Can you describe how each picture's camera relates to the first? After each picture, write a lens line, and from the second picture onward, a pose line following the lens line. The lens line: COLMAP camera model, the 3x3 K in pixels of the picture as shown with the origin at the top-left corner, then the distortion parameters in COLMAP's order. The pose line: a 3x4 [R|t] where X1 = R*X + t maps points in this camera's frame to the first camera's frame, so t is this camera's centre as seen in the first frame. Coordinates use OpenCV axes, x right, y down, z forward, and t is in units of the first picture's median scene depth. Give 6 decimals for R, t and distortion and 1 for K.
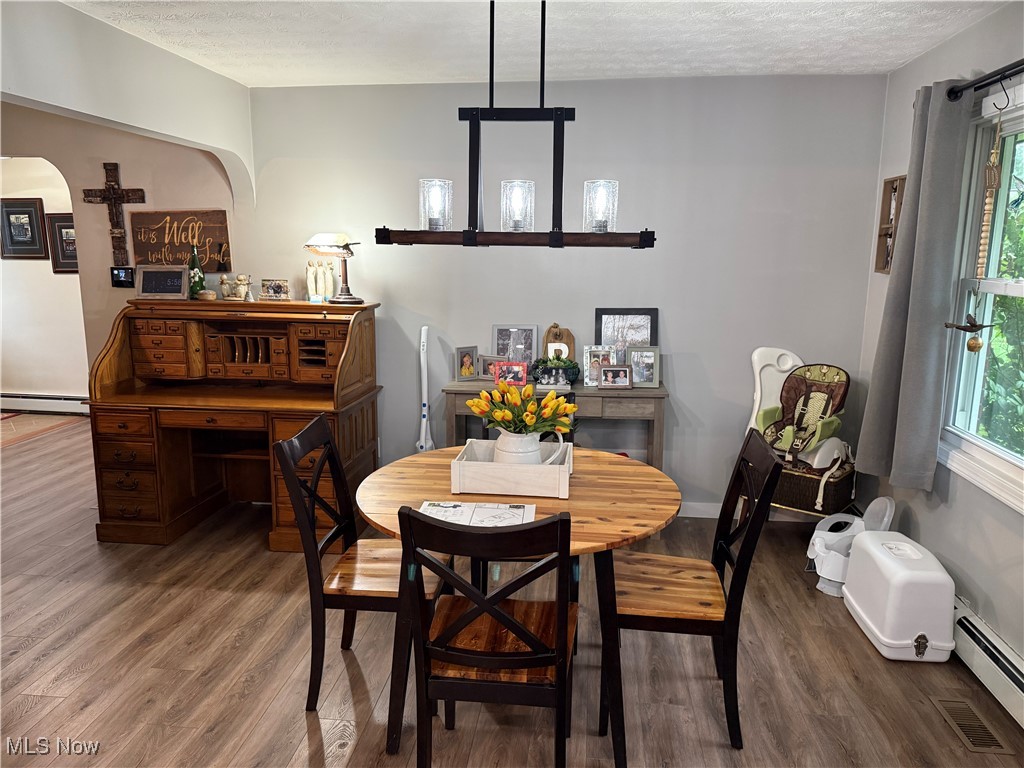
lens RADIAL K [[712.6, 0, 513.2], [0, 712.6, 385.1], [0, 0, 1]] dist [0.065419, -0.096491]
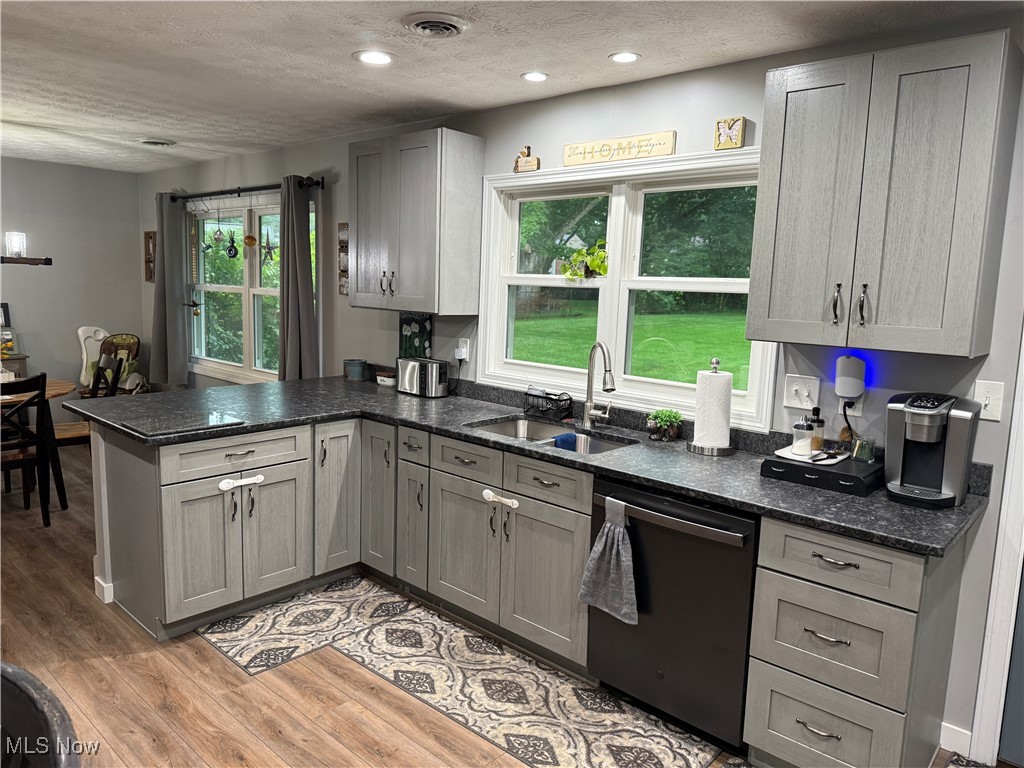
lens RADIAL K [[712.0, 0, 509.2], [0, 712.0, 374.1], [0, 0, 1]] dist [0.083030, -0.131079]
pose [[0.589737, -0.087308, 0.802862, -0.407964], [0.119535, 0.992626, 0.020140, 0.137950], [-0.798700, 0.084093, 0.595825, -0.742595]]
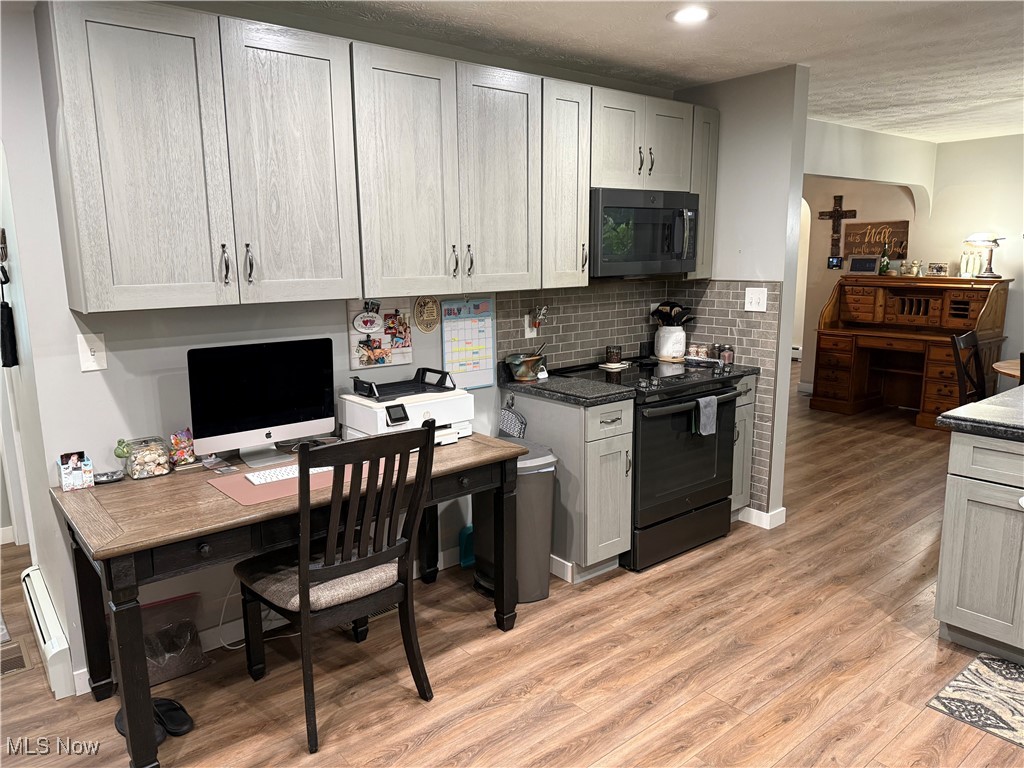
lens RADIAL K [[712.6, 0, 513.2], [0, 712.6, 385.1], [0, 0, 1]] dist [0.065419, -0.096491]
pose [[0.715088, 0.112872, -0.689861, 0.126269], [-0.110662, 0.992712, 0.047714, 0.151276], [0.690219, 0.042222, 0.722367, -0.799250]]
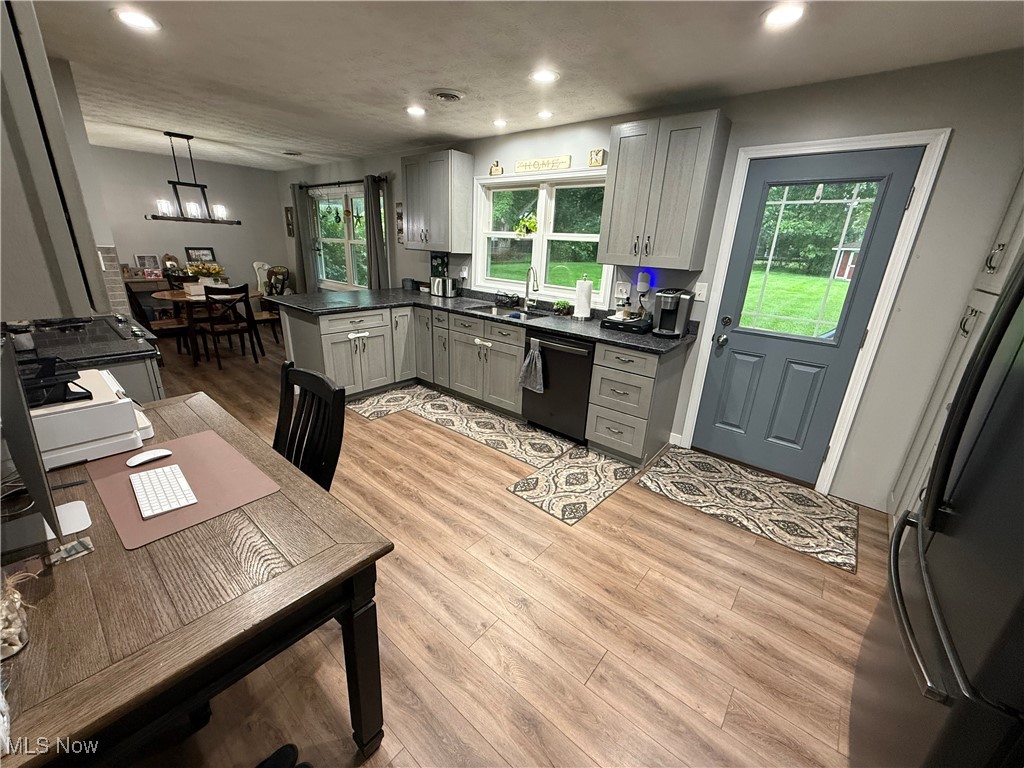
lens RADIAL K [[404.5, 0, 509.8], [0, 404.5, 381.5], [0, 0, 1]] dist [-0.000620, 0.000136]
pose [[0.556212, -0.249661, 0.792652, -0.523343], [0.113367, 0.967685, 0.225241, 0.170012], [-0.823272, -0.035421, 0.566541, -0.838422]]
